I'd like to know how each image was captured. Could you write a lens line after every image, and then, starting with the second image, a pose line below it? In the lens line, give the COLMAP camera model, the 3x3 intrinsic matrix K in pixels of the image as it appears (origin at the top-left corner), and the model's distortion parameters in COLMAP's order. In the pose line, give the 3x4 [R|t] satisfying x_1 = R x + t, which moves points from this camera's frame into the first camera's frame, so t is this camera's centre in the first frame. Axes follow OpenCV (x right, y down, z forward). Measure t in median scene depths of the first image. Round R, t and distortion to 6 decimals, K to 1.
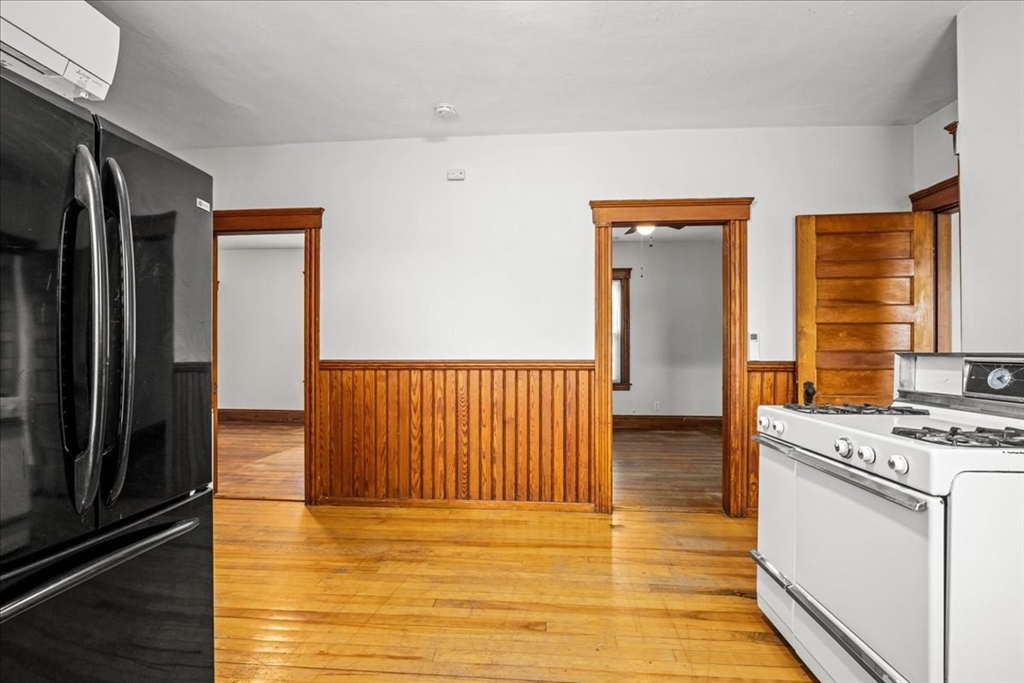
lens RADIAL K [[455.7, 0, 509.2], [0, 455.7, 346.2], [0, 0, 1]] dist [-0.011402, 0.000060]
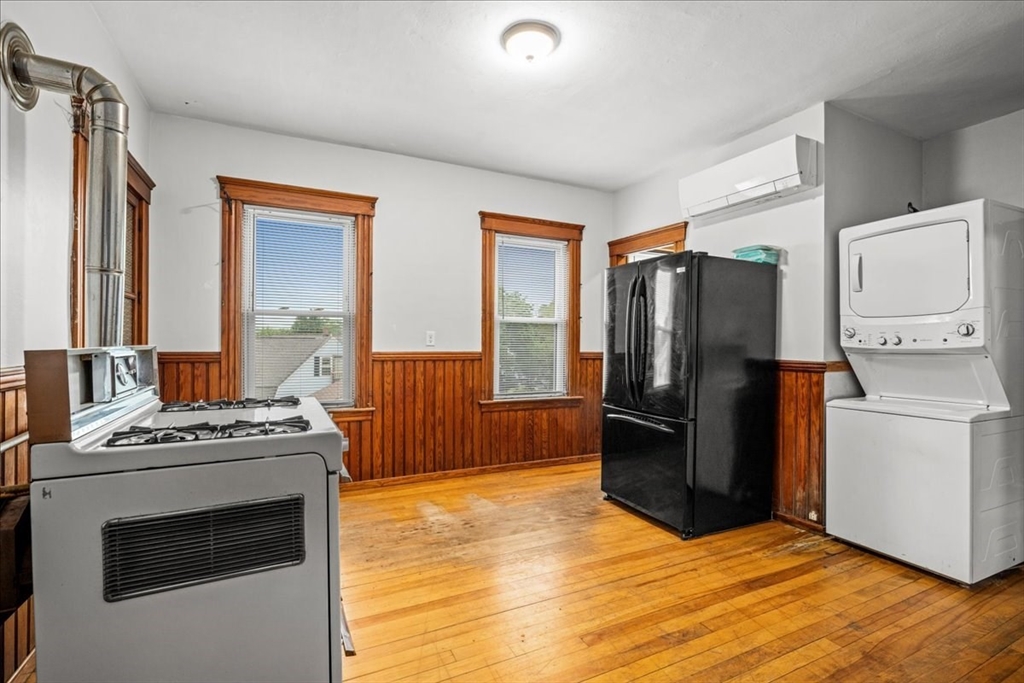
lens RADIAL K [[455.7, 0, 509.2], [0, 455.7, 346.2], [0, 0, 1]] dist [-0.011402, 0.000060]
pose [[-0.861987, -0.004846, -0.506907, 0.619149], [-0.003895, 0.999988, -0.002936, 0.012835], [0.506915, -0.000556, -0.861996, 1.548827]]
